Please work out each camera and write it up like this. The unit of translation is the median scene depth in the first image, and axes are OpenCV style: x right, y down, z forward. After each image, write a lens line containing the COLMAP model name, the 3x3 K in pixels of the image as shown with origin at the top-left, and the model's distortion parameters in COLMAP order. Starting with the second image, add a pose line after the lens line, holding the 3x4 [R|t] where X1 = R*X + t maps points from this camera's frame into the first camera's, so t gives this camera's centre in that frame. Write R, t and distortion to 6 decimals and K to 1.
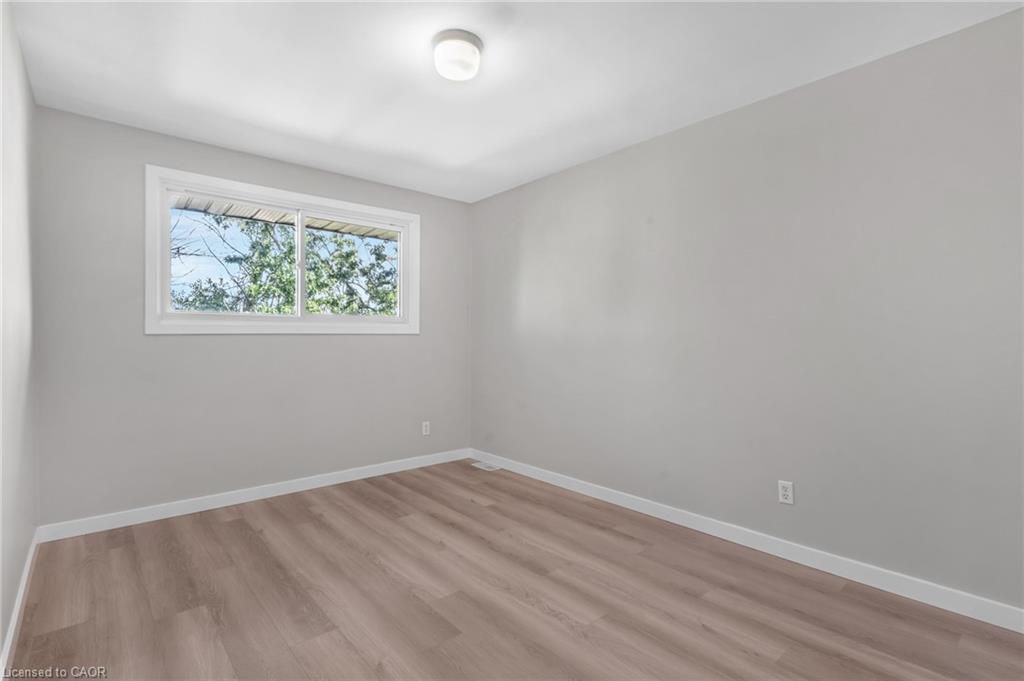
lens RADIAL K [[492.7, 0, 512.0], [0, 492.7, 340.5], [0, 0, 1]] dist [0.001034, -0.000750]
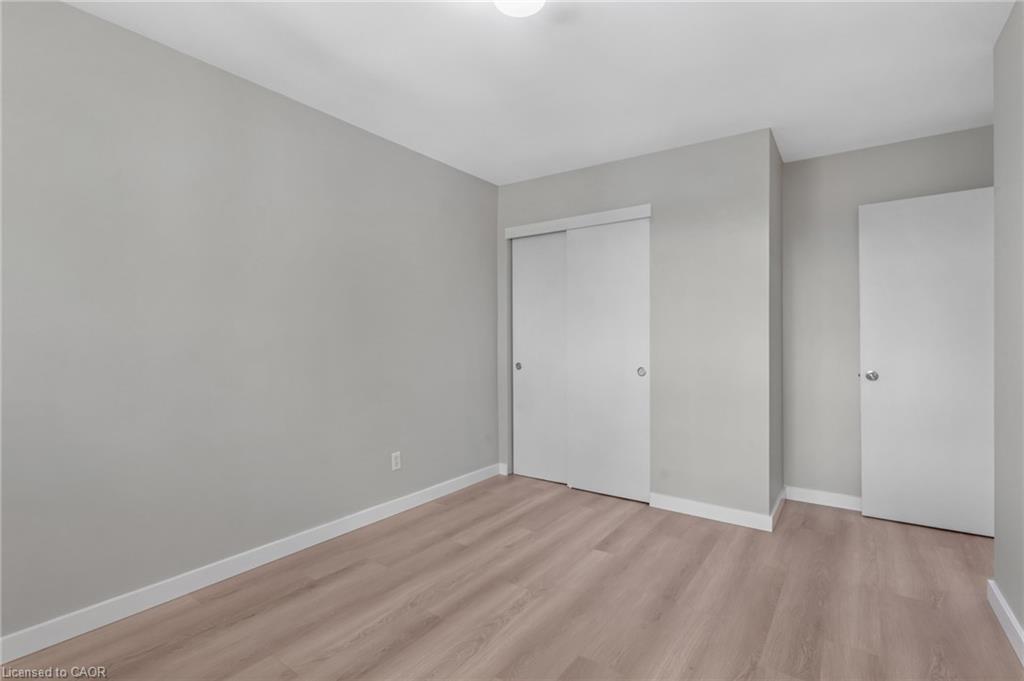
lens RADIAL K [[492.7, 0, 512.0], [0, 492.7, 340.5], [0, 0, 1]] dist [0.001034, -0.000750]
pose [[-0.245509, -0.008263, 0.969359, -0.826077], [0.004607, 0.999942, 0.009691, -0.011684], [-0.969383, 0.006845, -0.245457, 1.148255]]
